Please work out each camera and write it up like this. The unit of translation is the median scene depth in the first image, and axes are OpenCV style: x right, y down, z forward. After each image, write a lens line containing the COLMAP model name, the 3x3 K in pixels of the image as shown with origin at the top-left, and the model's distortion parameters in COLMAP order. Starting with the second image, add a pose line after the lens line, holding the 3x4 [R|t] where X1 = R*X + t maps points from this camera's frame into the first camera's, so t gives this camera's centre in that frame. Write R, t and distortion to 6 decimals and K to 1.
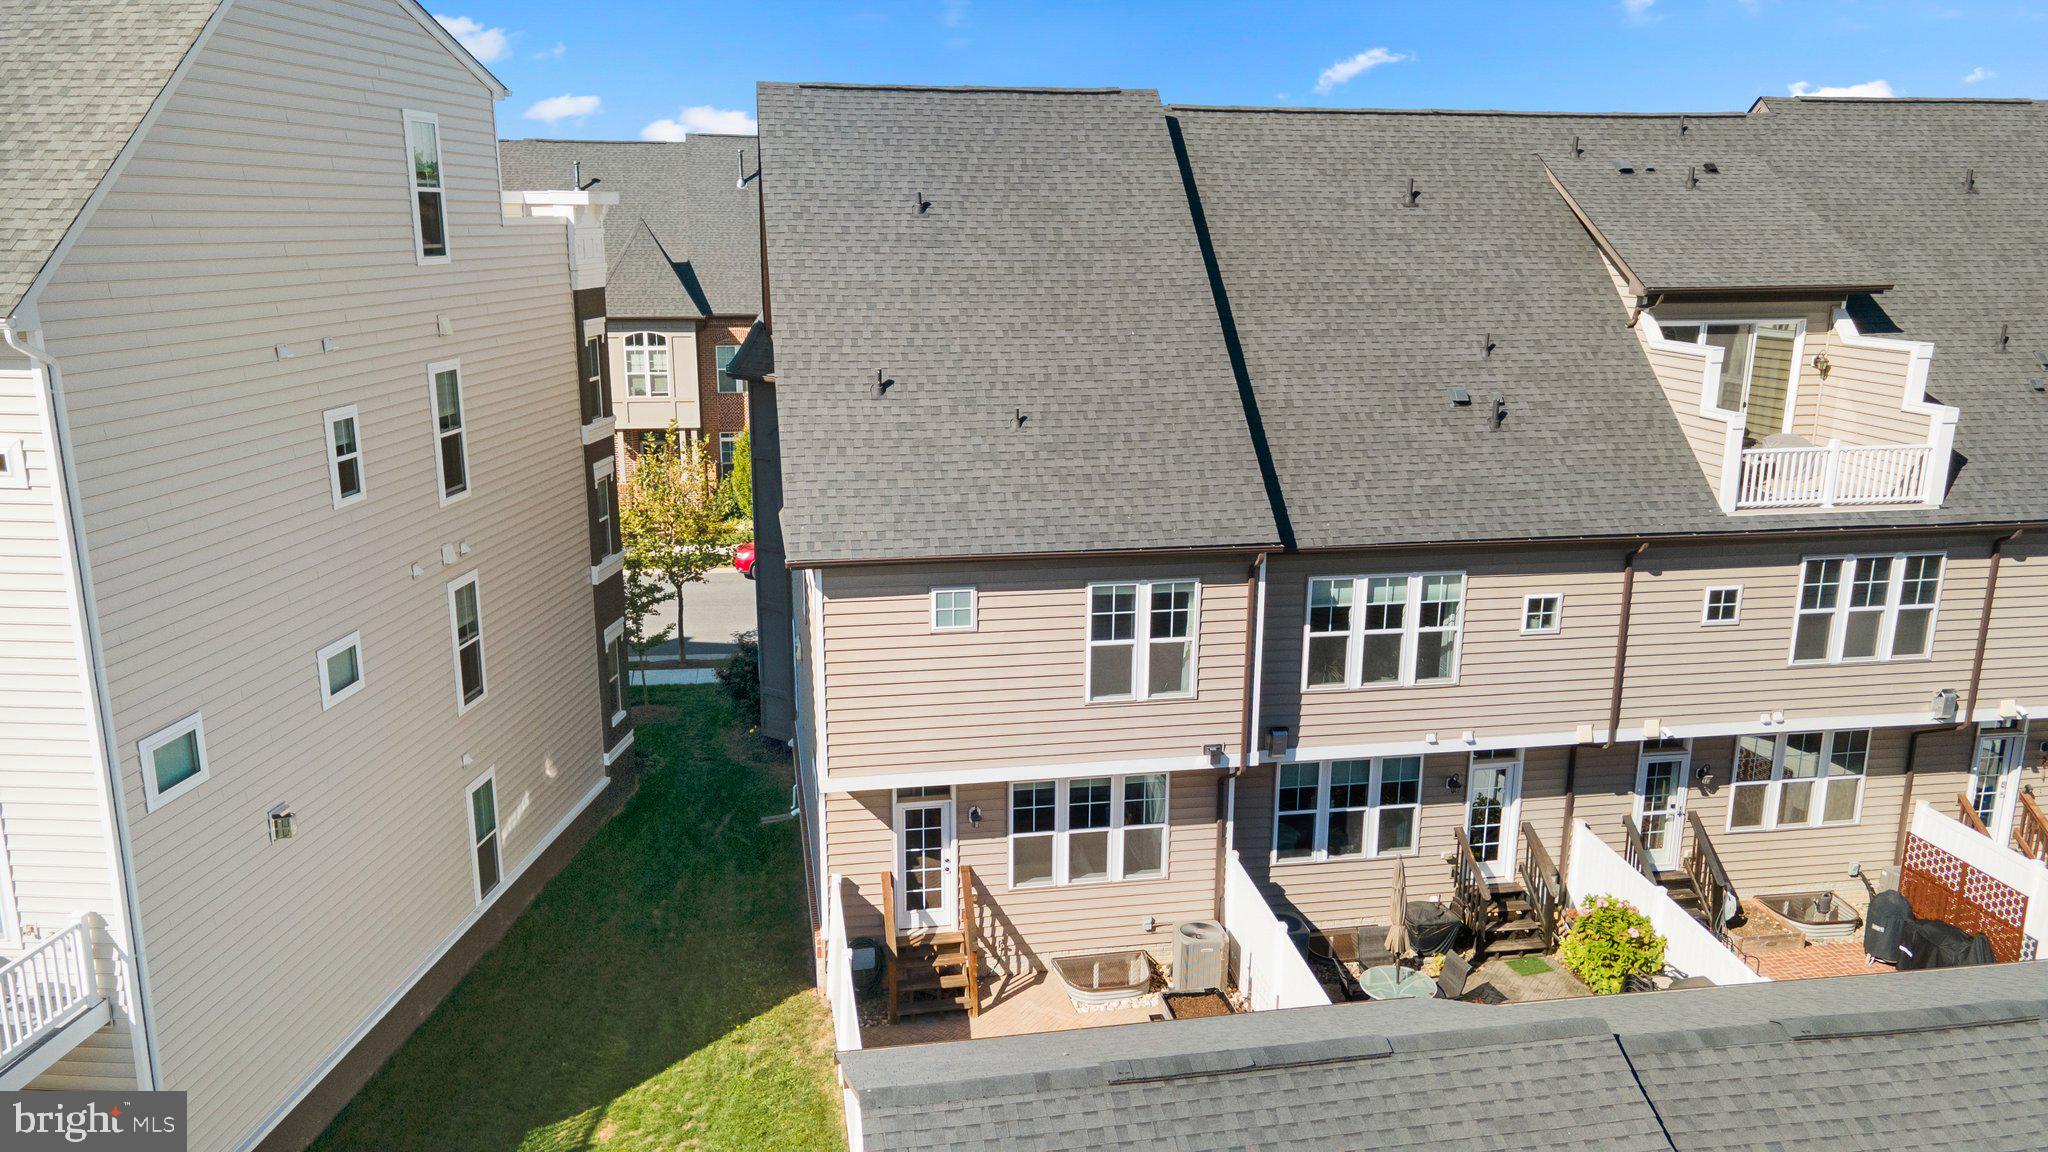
lens RADIAL K [[1481.7, 0, 1014.7], [0, 1481.7, 572.4], [0, 0, 1]] dist [0.032972, 0.015984]
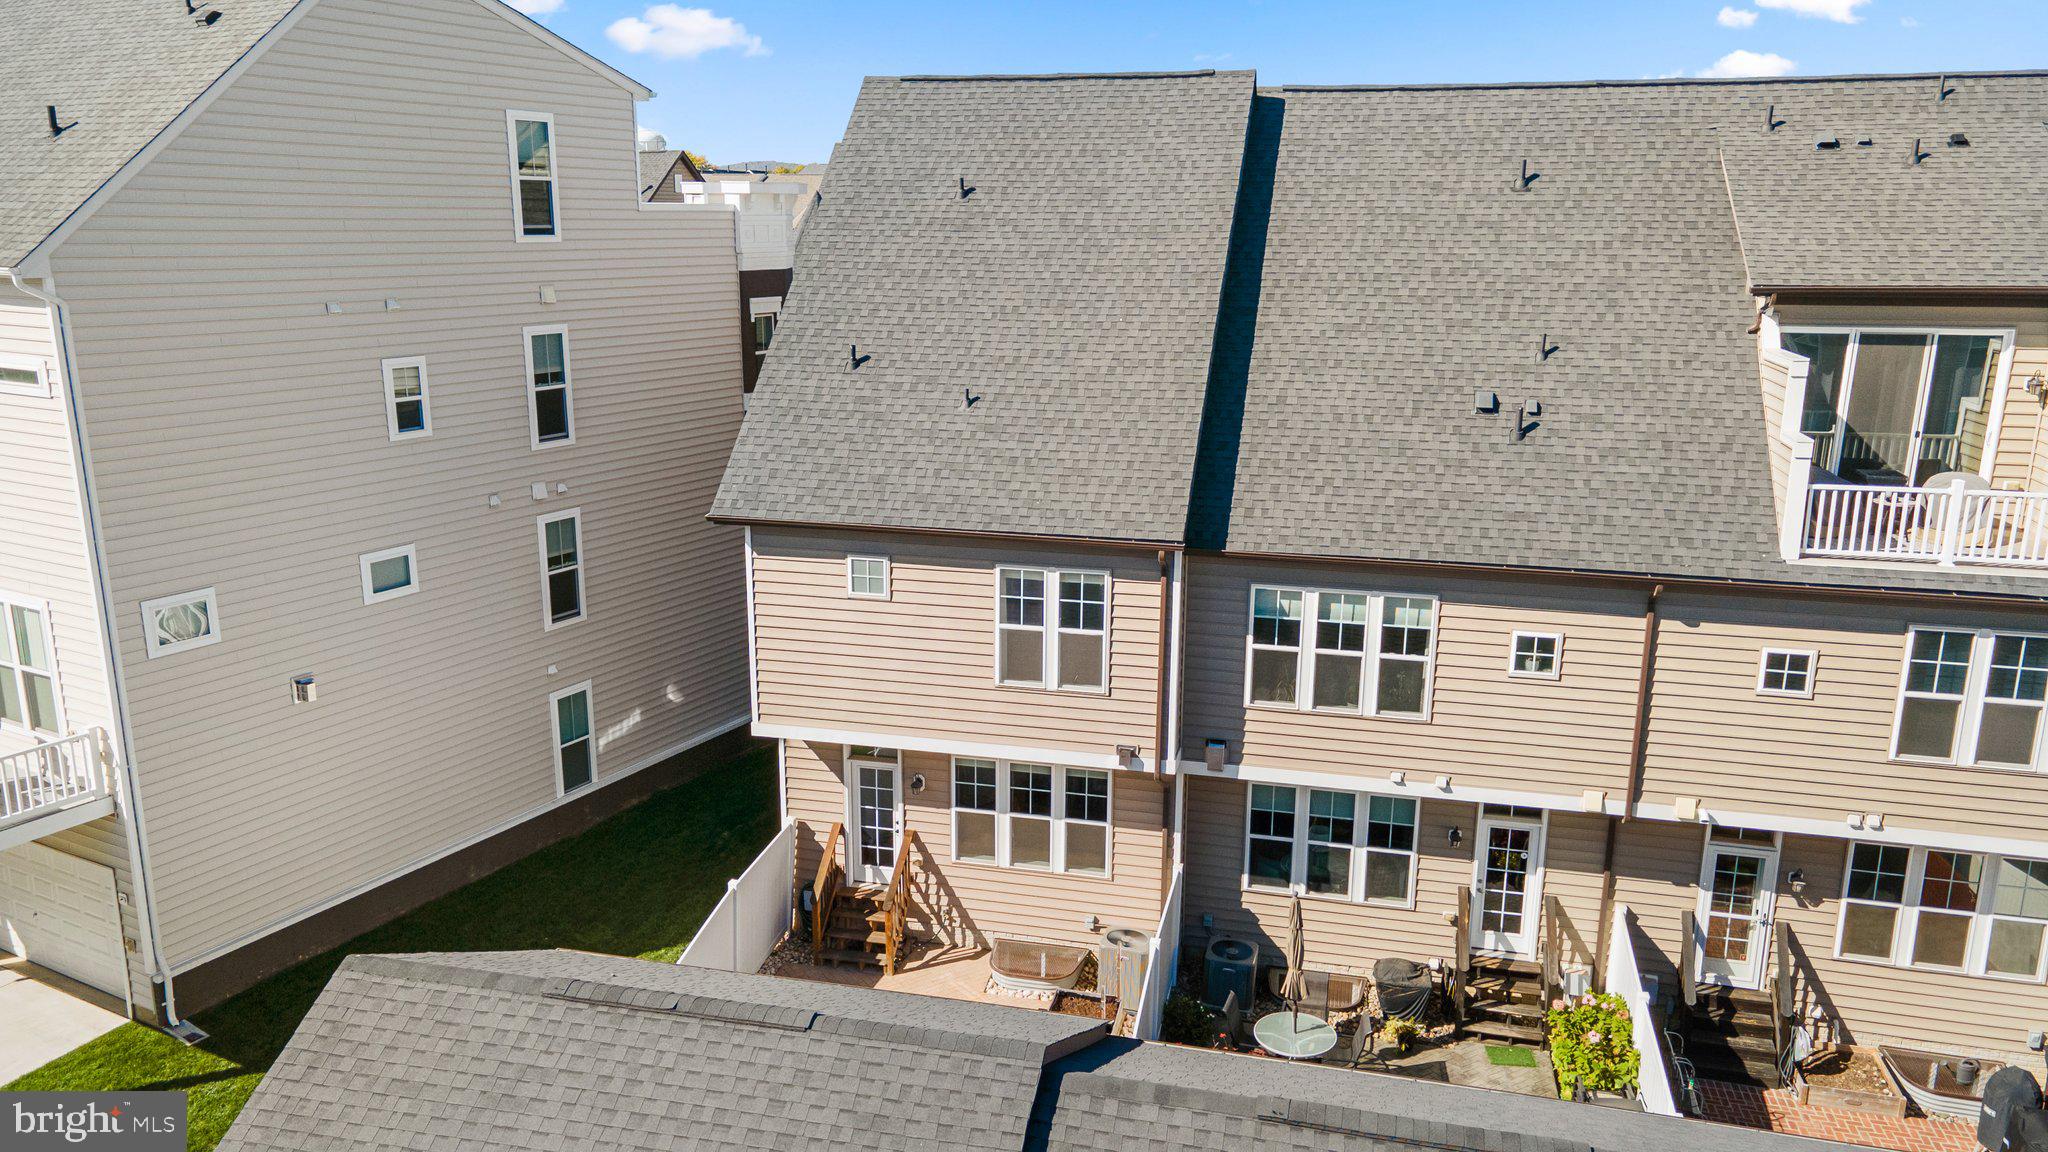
lens RADIAL K [[1481.7, 0, 1010.4], [0, 1481.7, 570.9], [0, 0, 1]] dist [0.032972, 0.015984]
pose [[0.912965, 0.096997, -0.396341, 0.413425], [-0.097828, 0.995037, 0.018172, -0.006987], [0.396137, 0.022183, 0.917924, 0.075869]]
